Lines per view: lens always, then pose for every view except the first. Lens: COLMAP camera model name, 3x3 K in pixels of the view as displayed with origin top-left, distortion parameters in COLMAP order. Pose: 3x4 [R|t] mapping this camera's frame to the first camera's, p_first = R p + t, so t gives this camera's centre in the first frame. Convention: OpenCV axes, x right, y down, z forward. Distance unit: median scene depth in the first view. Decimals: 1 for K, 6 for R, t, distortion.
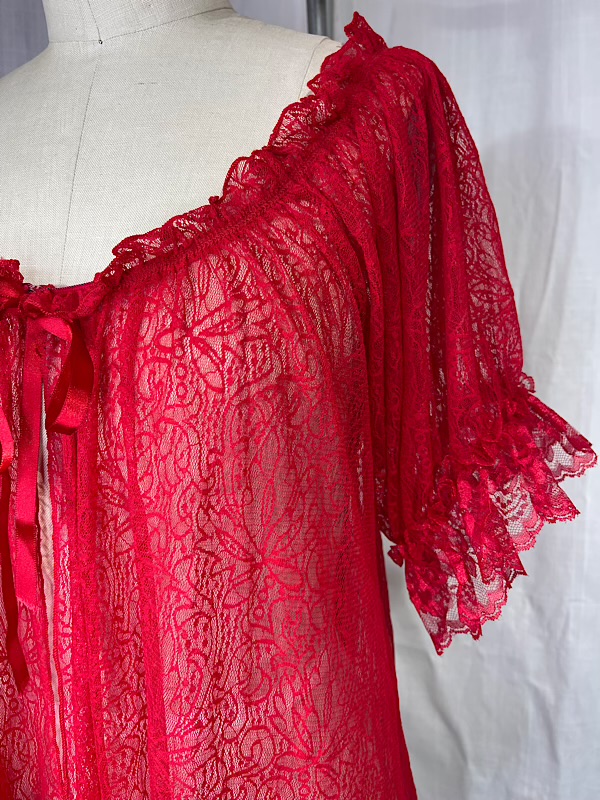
lens RADIAL K [[597.6, 0, 298.1], [0, 597.6, 396.4], [0, 0, 1]] dist [0.084380, -0.112134]
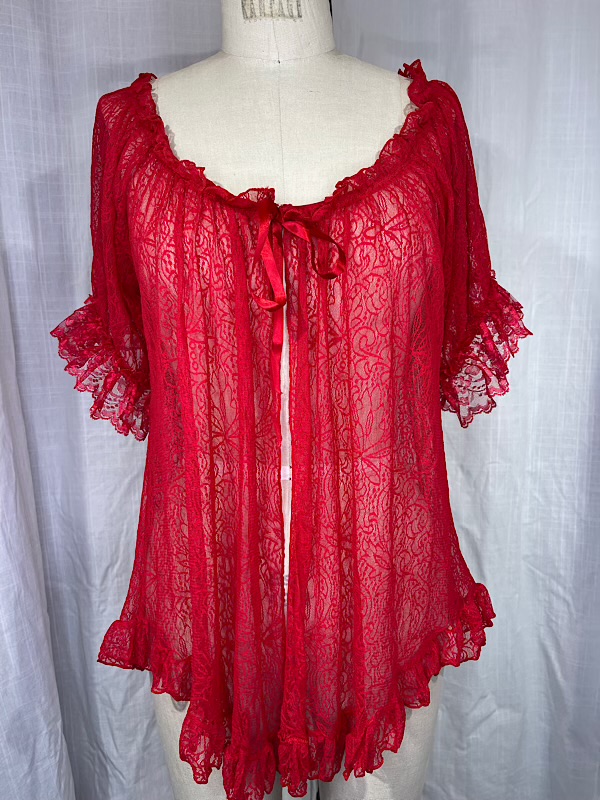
lens RADIAL K [[597.6, 0, 298.1], [0, 597.6, 396.4], [0, 0, 1]] dist [0.084380, -0.112134]
pose [[0.970160, -0.036189, 0.239751, -0.894721], [0.034168, 0.999337, 0.012579, 0.382639], [-0.240047, -0.004011, 0.970753, -0.776313]]
